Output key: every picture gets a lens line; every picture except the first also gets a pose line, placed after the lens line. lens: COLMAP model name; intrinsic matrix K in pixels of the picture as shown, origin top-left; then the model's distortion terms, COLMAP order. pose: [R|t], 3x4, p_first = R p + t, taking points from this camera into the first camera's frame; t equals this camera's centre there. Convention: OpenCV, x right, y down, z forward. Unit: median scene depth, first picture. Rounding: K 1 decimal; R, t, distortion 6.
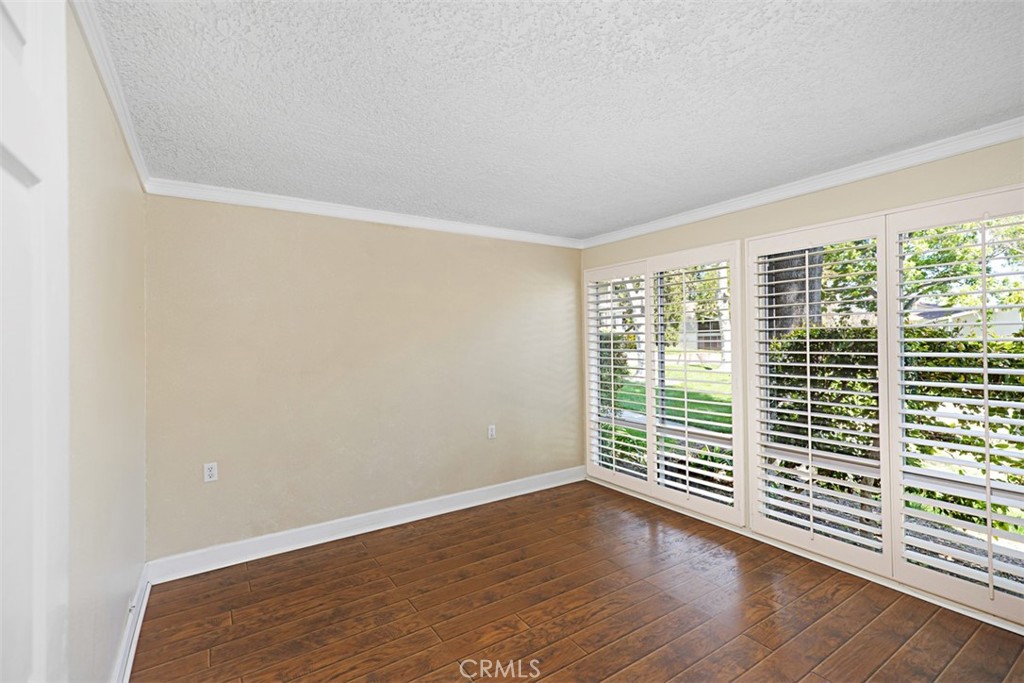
lens RADIAL K [[465.5, 0, 514.2], [0, 465.5, 342.0], [0, 0, 1]] dist [0.005176, 0.000897]
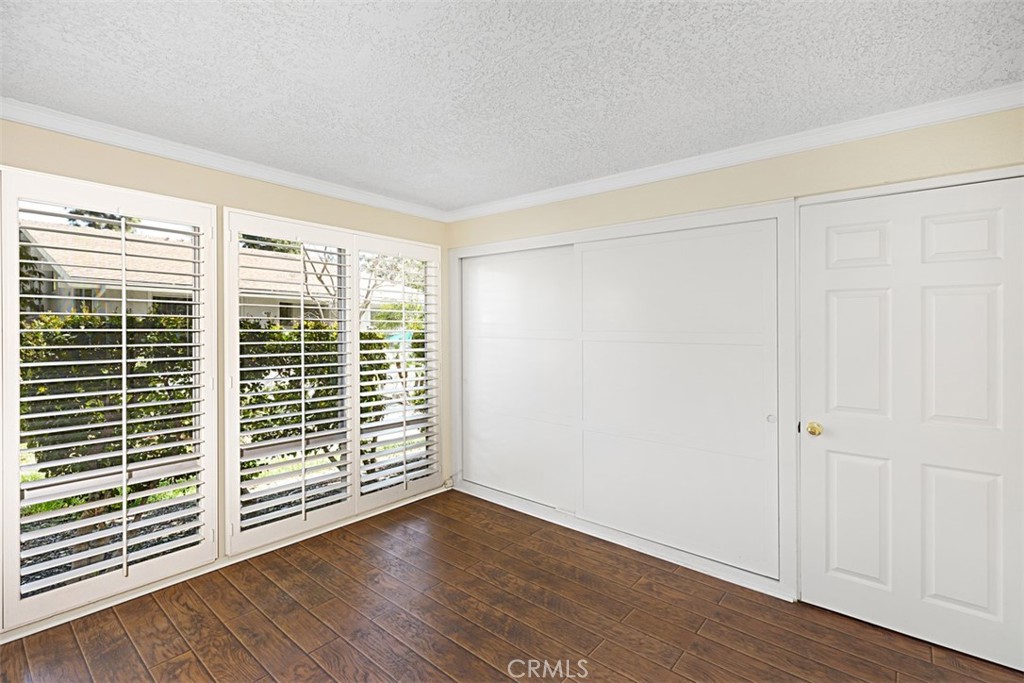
lens RADIAL K [[465.5, 0, 513.7], [0, 465.5, 332.1], [0, 0, 1]] dist [0.005176, 0.000897]
pose [[-0.282630, 0.013969, 0.959127, -0.486286], [0.007133, 0.999897, -0.012461, 0.015963], [-0.959202, 0.003320, -0.282701, 0.811380]]
